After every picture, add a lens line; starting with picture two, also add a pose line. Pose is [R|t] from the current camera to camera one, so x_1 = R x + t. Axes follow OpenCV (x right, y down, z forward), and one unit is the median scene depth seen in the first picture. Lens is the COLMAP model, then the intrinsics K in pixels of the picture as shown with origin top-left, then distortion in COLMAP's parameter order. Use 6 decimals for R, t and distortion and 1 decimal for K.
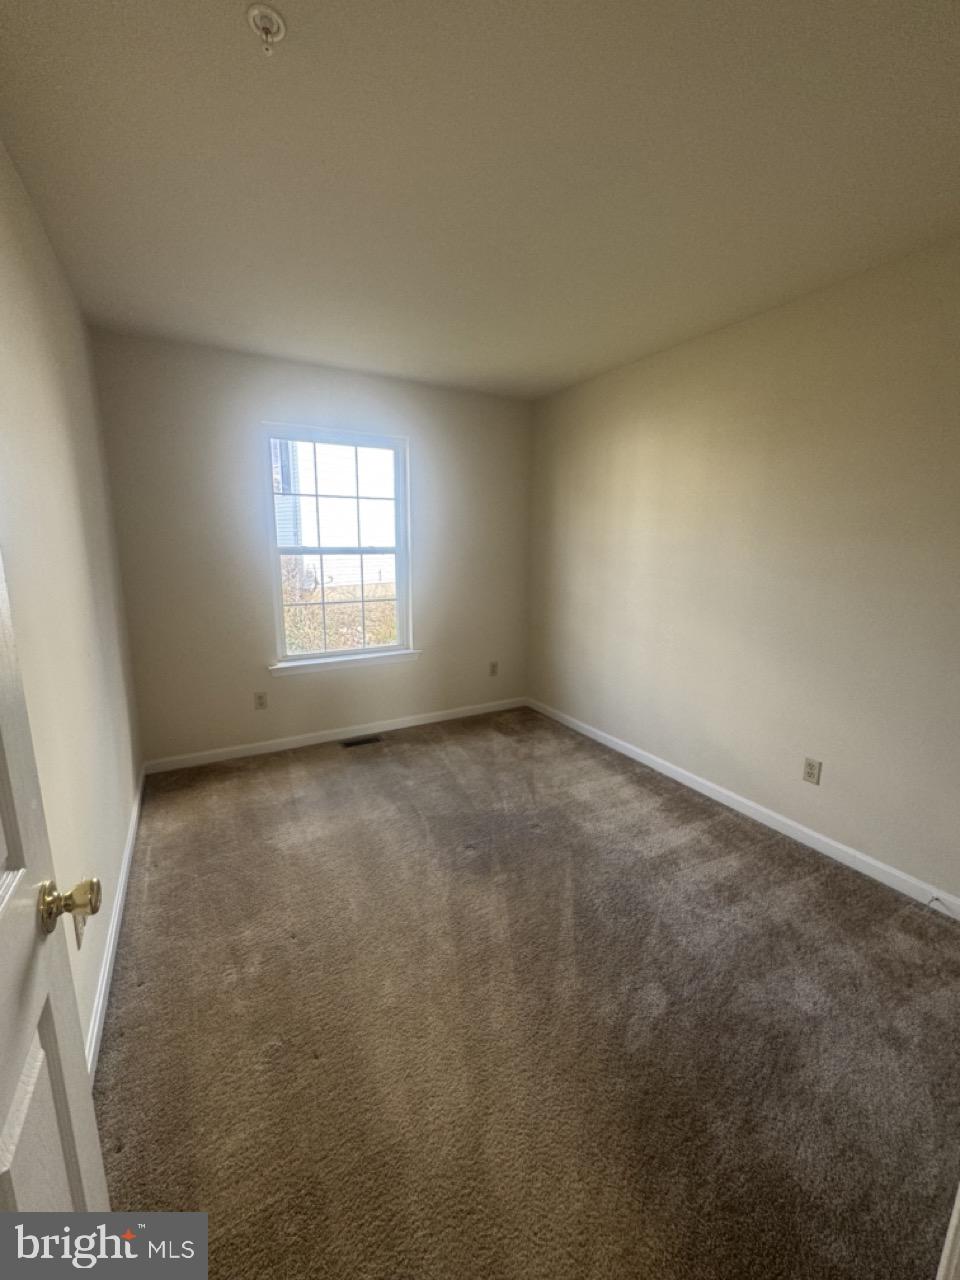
lens RADIAL K [[512.4, 0, 479.5], [0, 512.4, 642.5], [0, 0, 1]] dist [-0.000166, 0.000248]
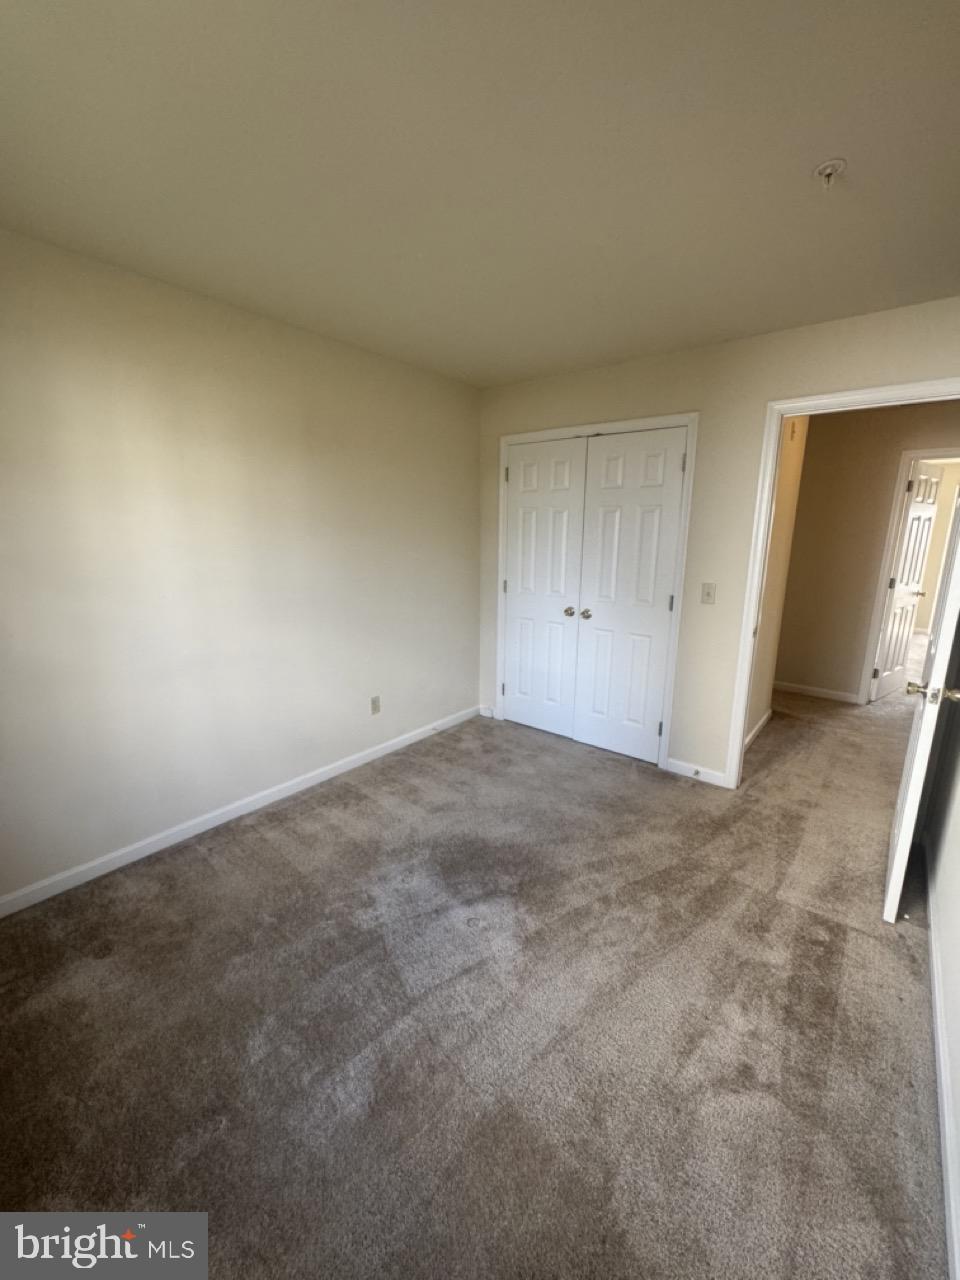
lens RADIAL K [[512.4, 0, 479.5], [0, 512.4, 642.5], [0, 0, 1]] dist [-0.000166, 0.000248]
pose [[-0.391320, -0.201476, 0.897929, -0.597752], [0.164770, 0.944632, 0.283763, -0.225531], [-0.905383, 0.258994, -0.336457, 1.054042]]
